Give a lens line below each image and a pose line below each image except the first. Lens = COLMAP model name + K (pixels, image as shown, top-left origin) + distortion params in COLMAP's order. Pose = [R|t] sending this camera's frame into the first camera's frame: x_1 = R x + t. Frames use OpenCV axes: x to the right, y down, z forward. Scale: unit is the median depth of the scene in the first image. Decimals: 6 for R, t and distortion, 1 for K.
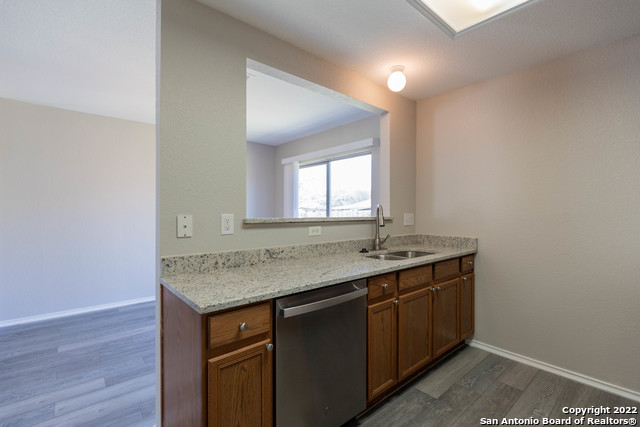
lens RADIAL K [[291.2, 0, 329.3], [0, 291.2, 211.6], [0, 0, 1]] dist [0.010217, -0.002152]
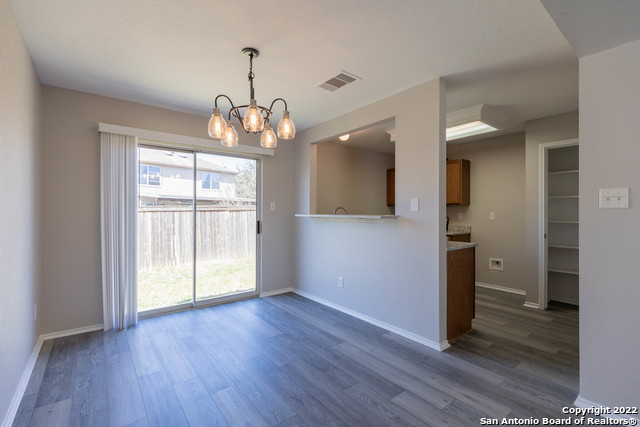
lens RADIAL K [[291.2, 0, 324.4], [0, 291.2, 210.6], [0, 0, 1]] dist [0.010217, -0.002152]
pose [[0.052578, 0.004019, 0.998609, -1.571459], [0.000404, 0.999992, -0.004046, 0.005012], [-0.998617, 0.000616, 0.052576, 1.095224]]
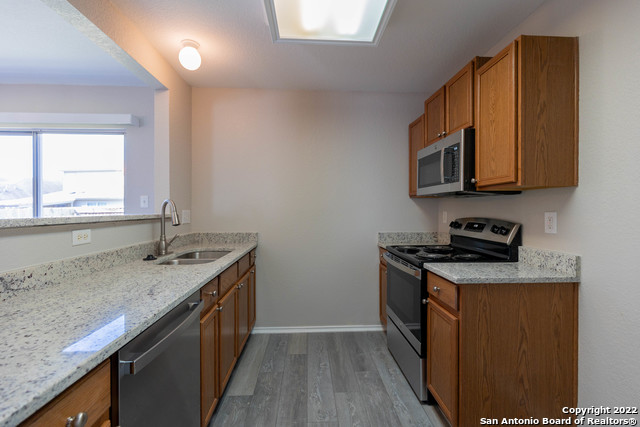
lens RADIAL K [[291.2, 0, 320.8], [0, 291.2, 209.9], [0, 0, 1]] dist [0.010217, -0.002152]
pose [[0.635329, -0.004949, 0.772226, -0.207352], [0.002628, 0.999988, 0.004246, 0.004201], [-0.772237, -0.000668, 0.635334, 0.155112]]
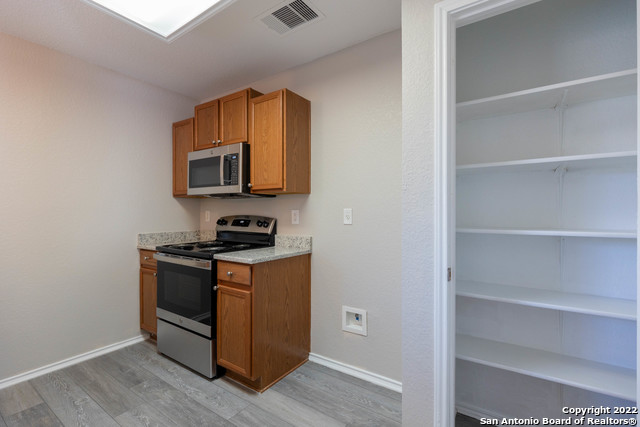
lens RADIAL K [[291.2, 0, 328.6], [0, 291.2, 211.3], [0, 0, 1]] dist [0.010217, -0.002152]
pose [[-0.235689, -0.000235, 0.971829, -0.370131], [0.000620, 1.000000, 0.000392, 0.019210], [-0.971828, 0.000694, -0.235689, 0.309221]]
